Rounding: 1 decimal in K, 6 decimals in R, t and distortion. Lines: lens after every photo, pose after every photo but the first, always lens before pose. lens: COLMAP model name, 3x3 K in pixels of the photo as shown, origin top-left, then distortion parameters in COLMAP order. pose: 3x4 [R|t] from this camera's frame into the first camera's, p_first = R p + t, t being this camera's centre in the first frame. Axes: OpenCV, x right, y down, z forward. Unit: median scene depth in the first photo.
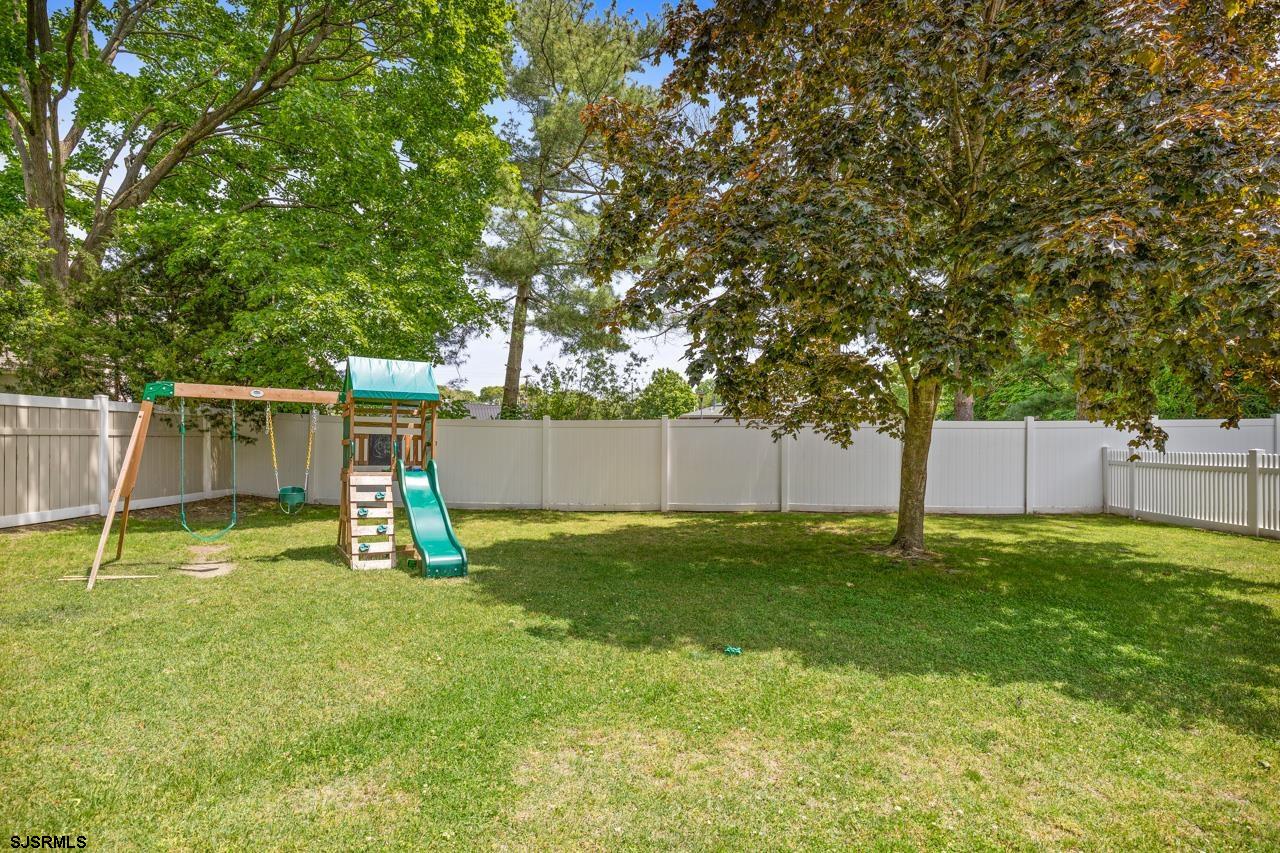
lens RADIAL K [[642.5, 0, 640.0], [0, 642.5, 426.5], [0, 0, 1]] dist [-0.005101, -0.000628]
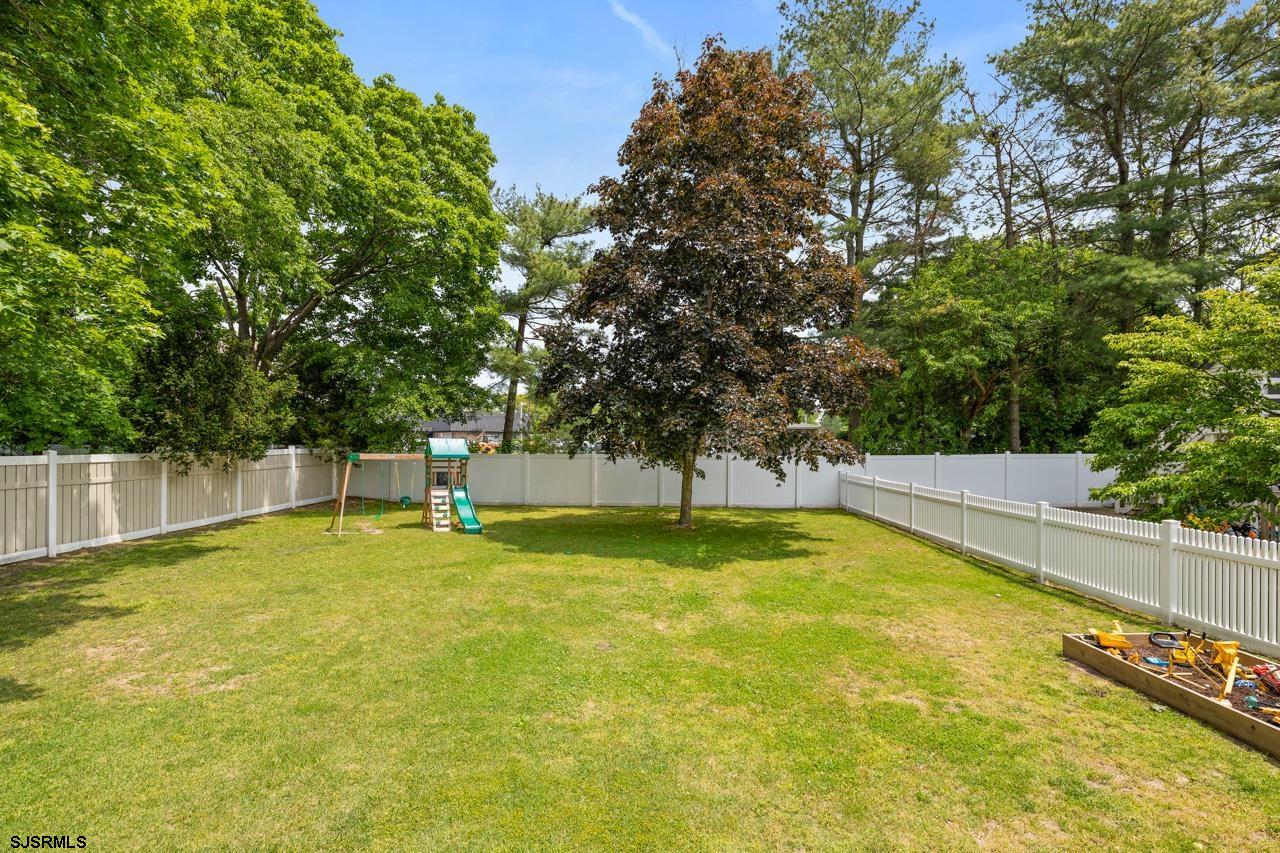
lens RADIAL K [[586.4, 0, 640.0], [0, 586.4, 426.5], [0, 0, 1]] dist [0.001645, 0.000104]
pose [[0.999997, 0.000978, 0.002352, 0.284531], [-0.000978, 0.999999, -0.000257, -0.152253], [-0.002352, 0.000255, 0.999997, -1.073193]]
